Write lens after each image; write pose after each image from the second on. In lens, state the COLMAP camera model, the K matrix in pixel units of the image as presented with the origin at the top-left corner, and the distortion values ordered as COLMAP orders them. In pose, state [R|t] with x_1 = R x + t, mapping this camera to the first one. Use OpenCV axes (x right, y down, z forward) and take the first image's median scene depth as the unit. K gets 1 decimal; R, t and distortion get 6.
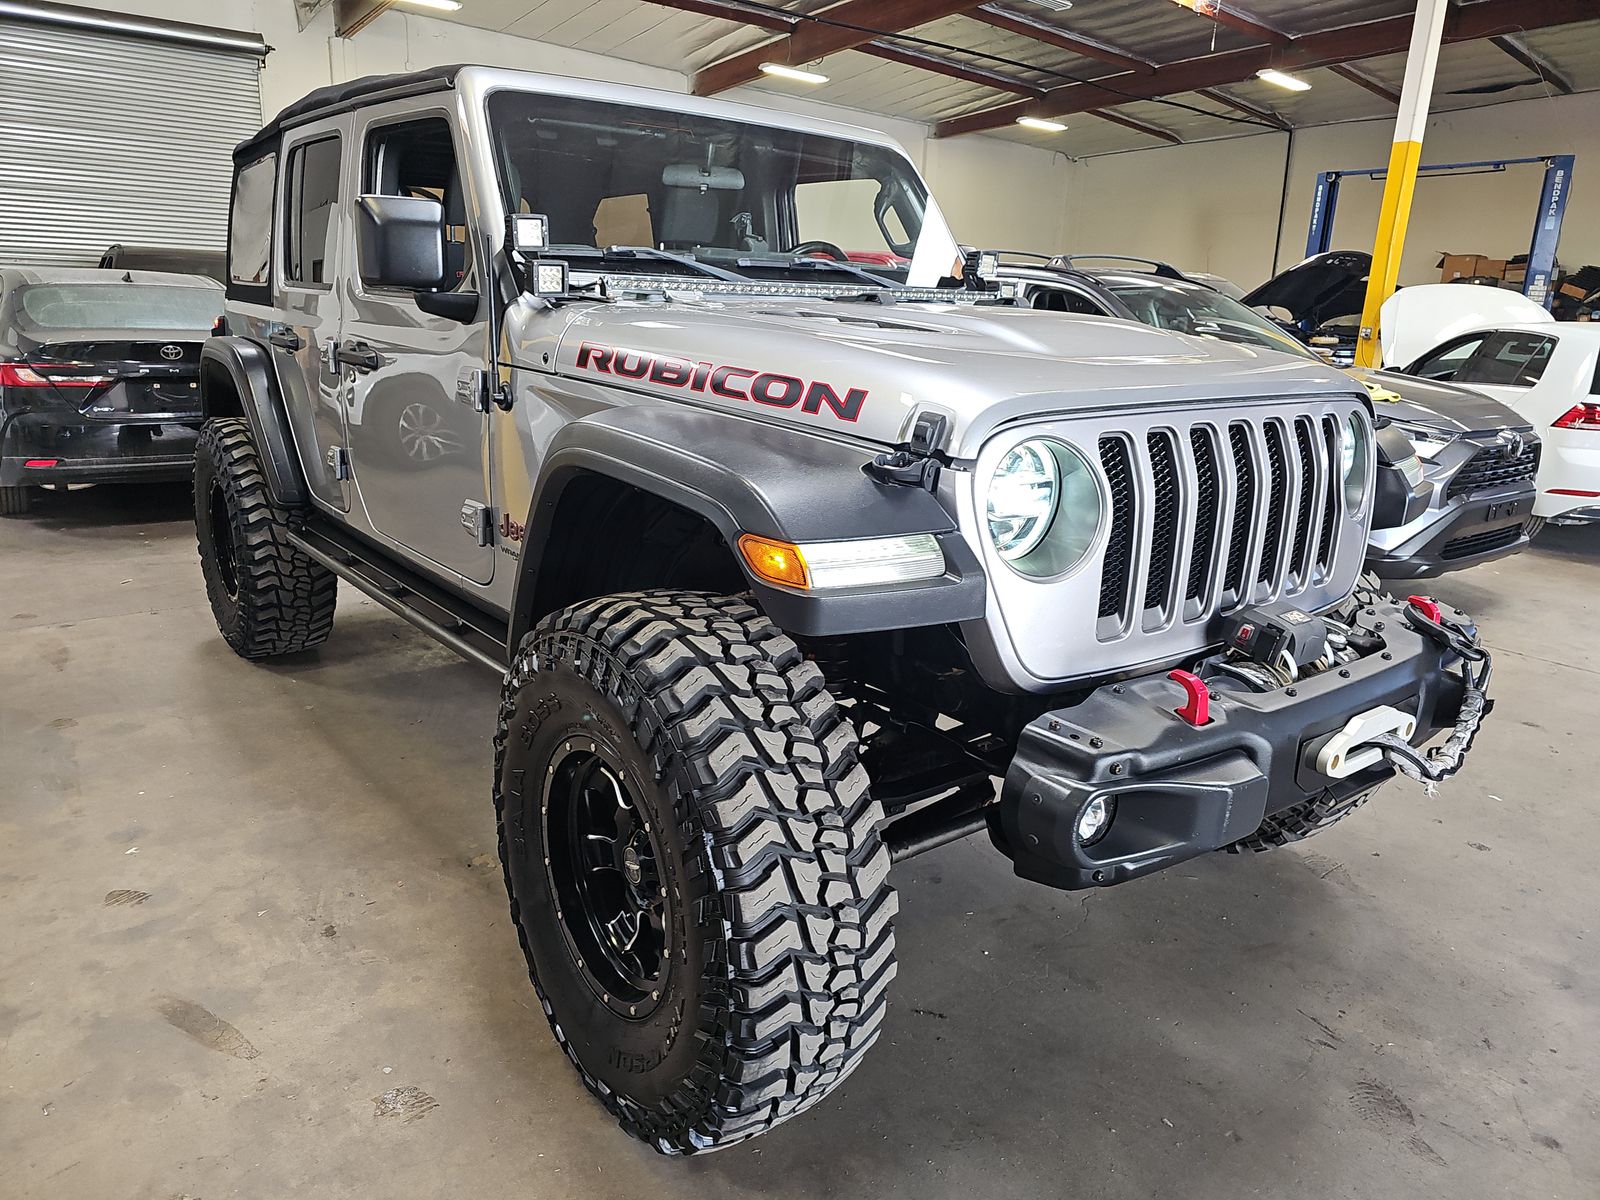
lens RADIAL K [[1071.6, 0, 800.2], [0, 1071.6, 602.7], [0, 0, 1]] dist [0.030456, -0.041876]
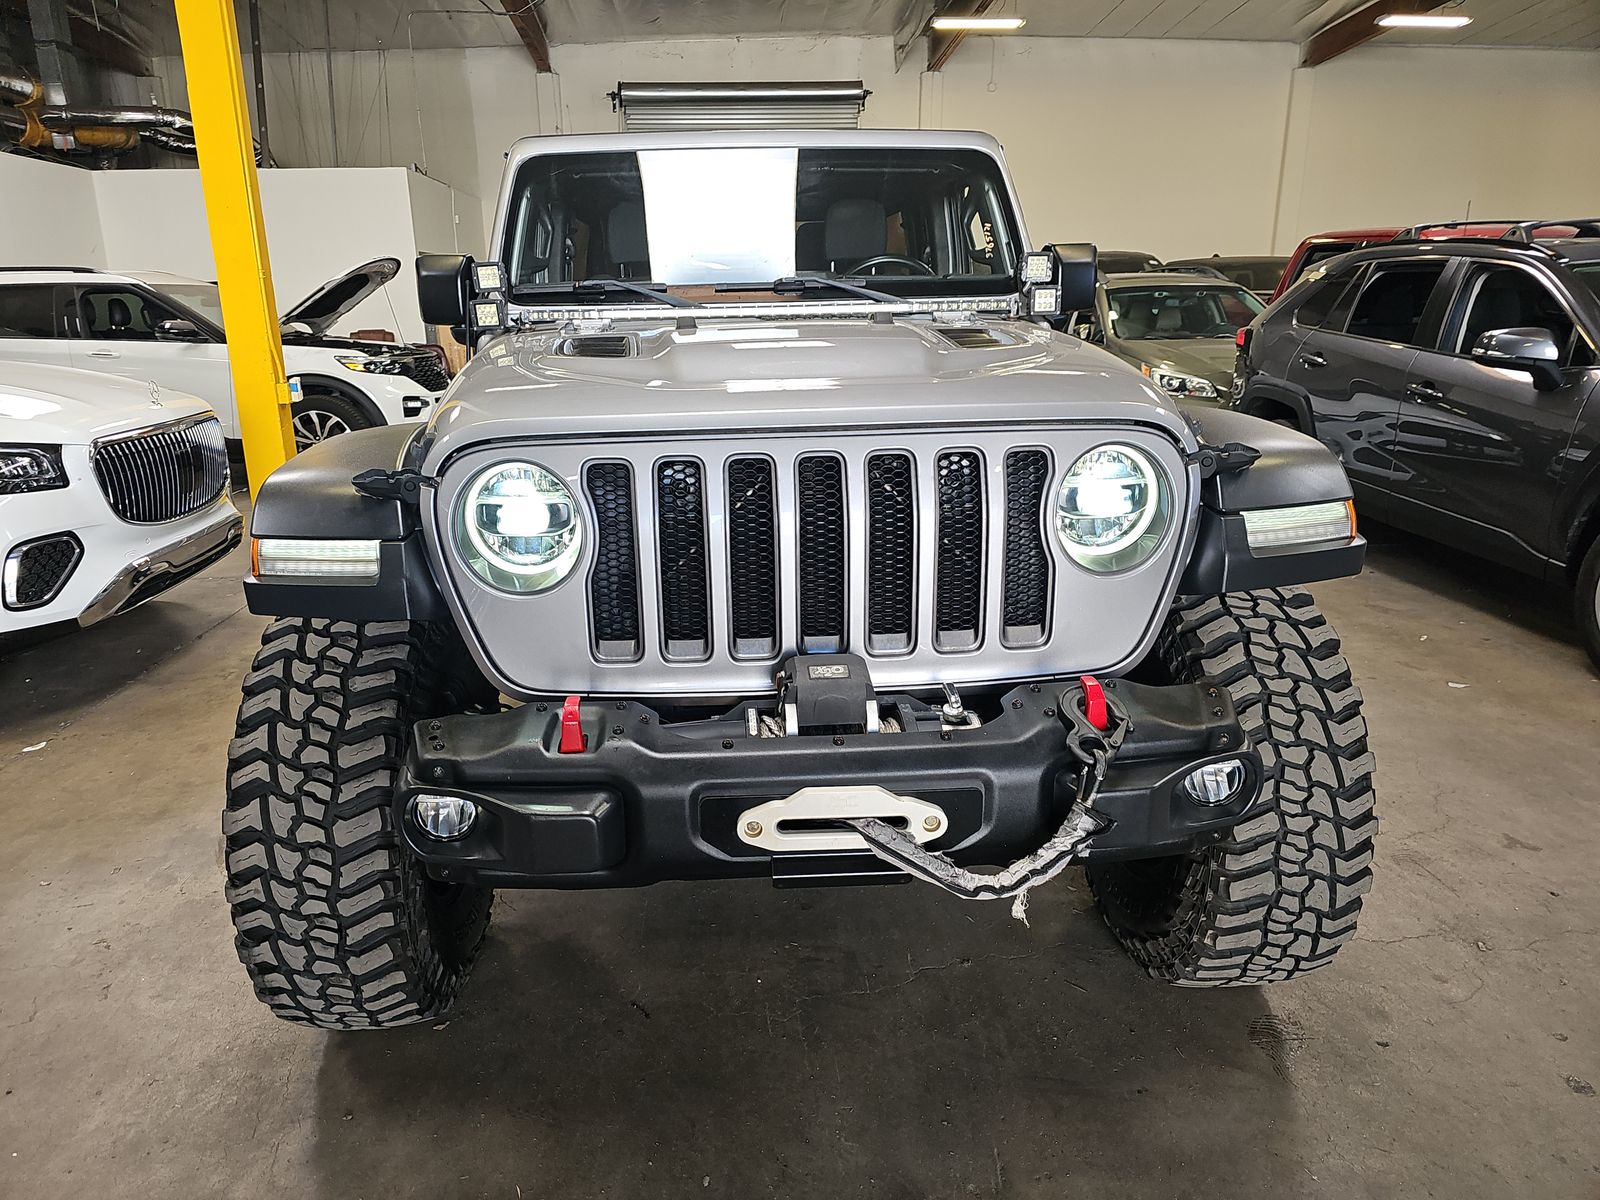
lens RADIAL K [[1071.6, 0, 801.8], [0, 1071.6, 597.3], [0, 0, 1]] dist [0.030456, -0.041876]
pose [[0.818914, 0.105441, -0.564148, 0.933965], [-0.106874, 0.993801, 0.030607, -0.072748], [0.563878, 0.035228, 0.825107, 0.251830]]
